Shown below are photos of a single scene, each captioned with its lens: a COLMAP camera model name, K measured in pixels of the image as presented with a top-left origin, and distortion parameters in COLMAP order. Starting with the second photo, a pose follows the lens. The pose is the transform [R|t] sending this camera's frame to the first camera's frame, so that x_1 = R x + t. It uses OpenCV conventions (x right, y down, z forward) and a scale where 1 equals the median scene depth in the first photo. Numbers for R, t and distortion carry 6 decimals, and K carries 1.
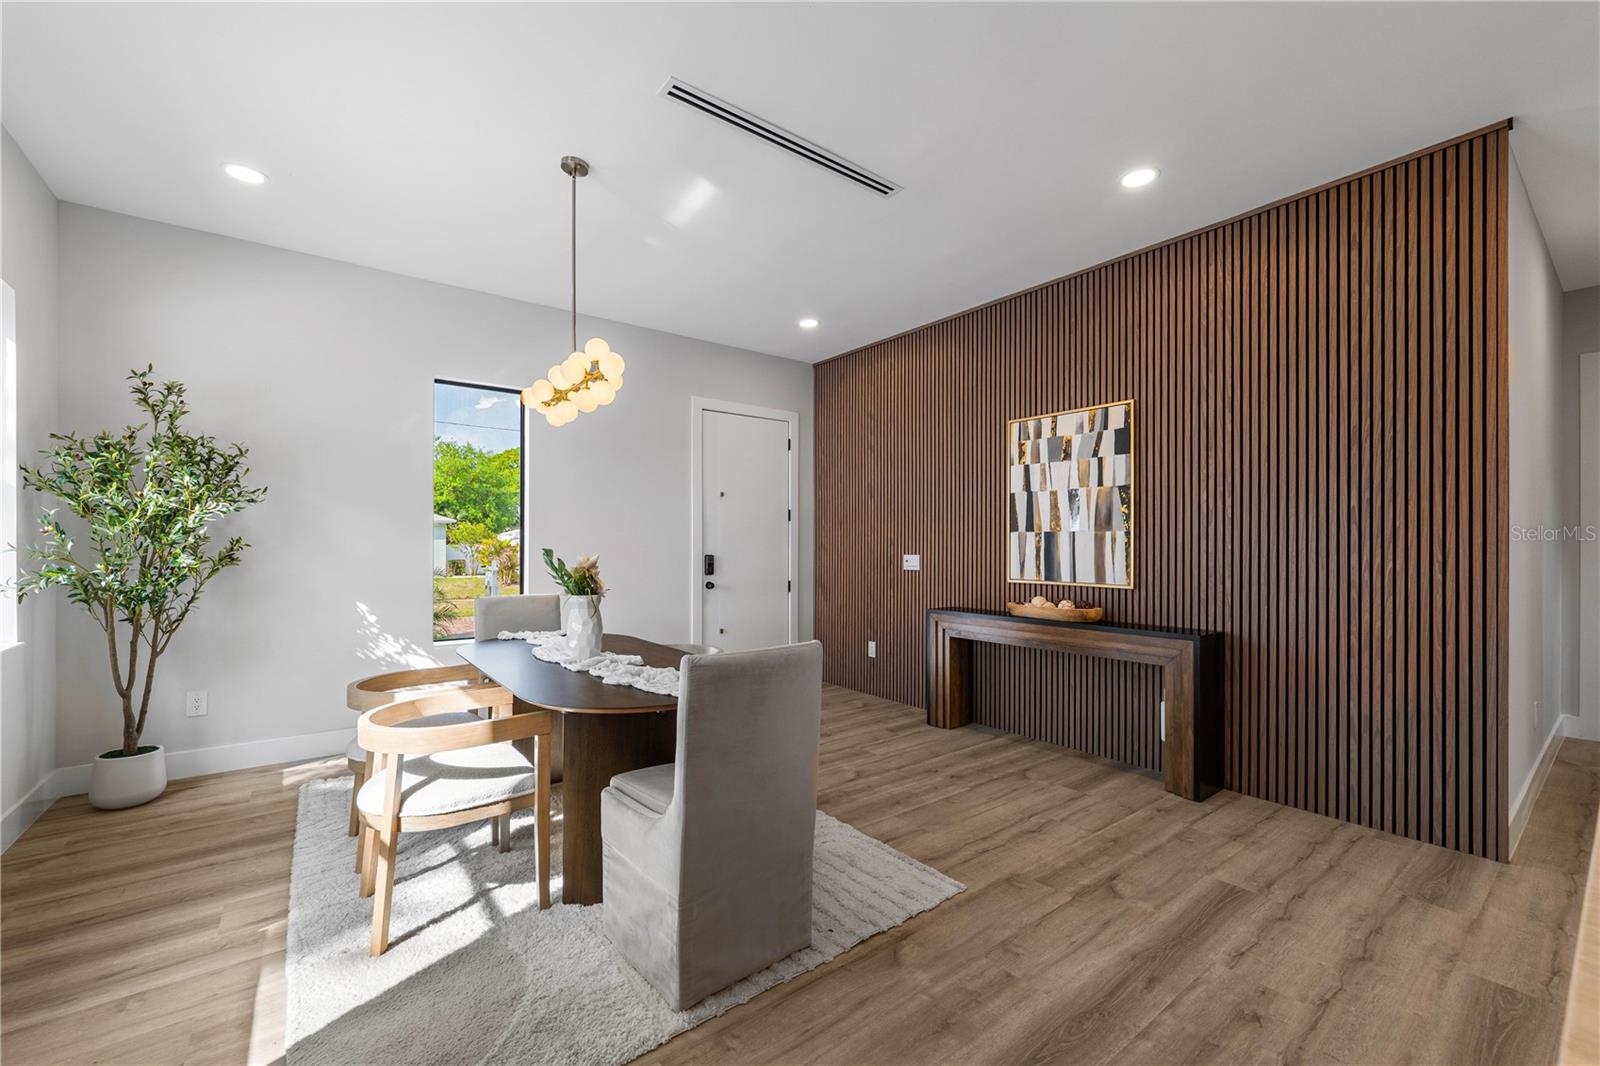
lens RADIAL K [[658.8, 0, 802.8], [0, 658.8, 540.7], [0, 0, 1]] dist [0.002361, 0.000123]
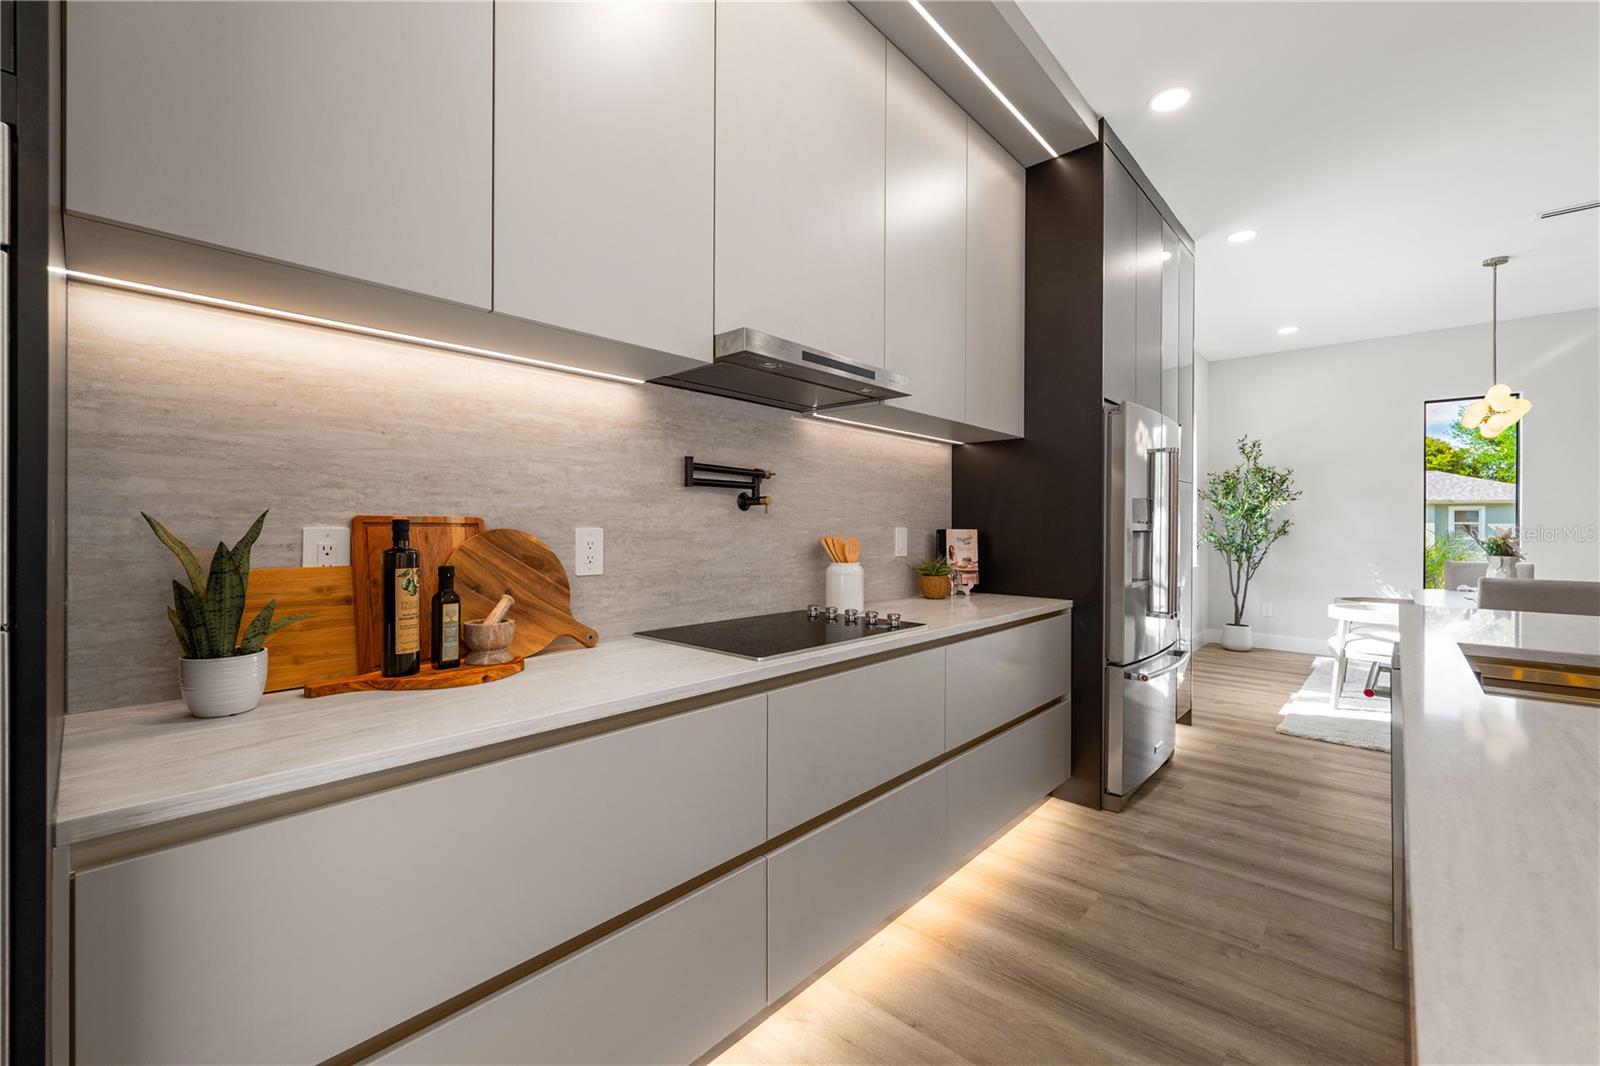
lens RADIAL K [[658.8, 0, 799.9], [0, 658.8, 530.2], [0, 0, 1]] dist [0.002361, 0.000123]
pose [[0.183028, 0.004120, -0.983099, 0.728131], [0.001483, 0.999989, 0.004467, 0.015208], [0.983107, -0.002276, 0.183020, -0.692792]]
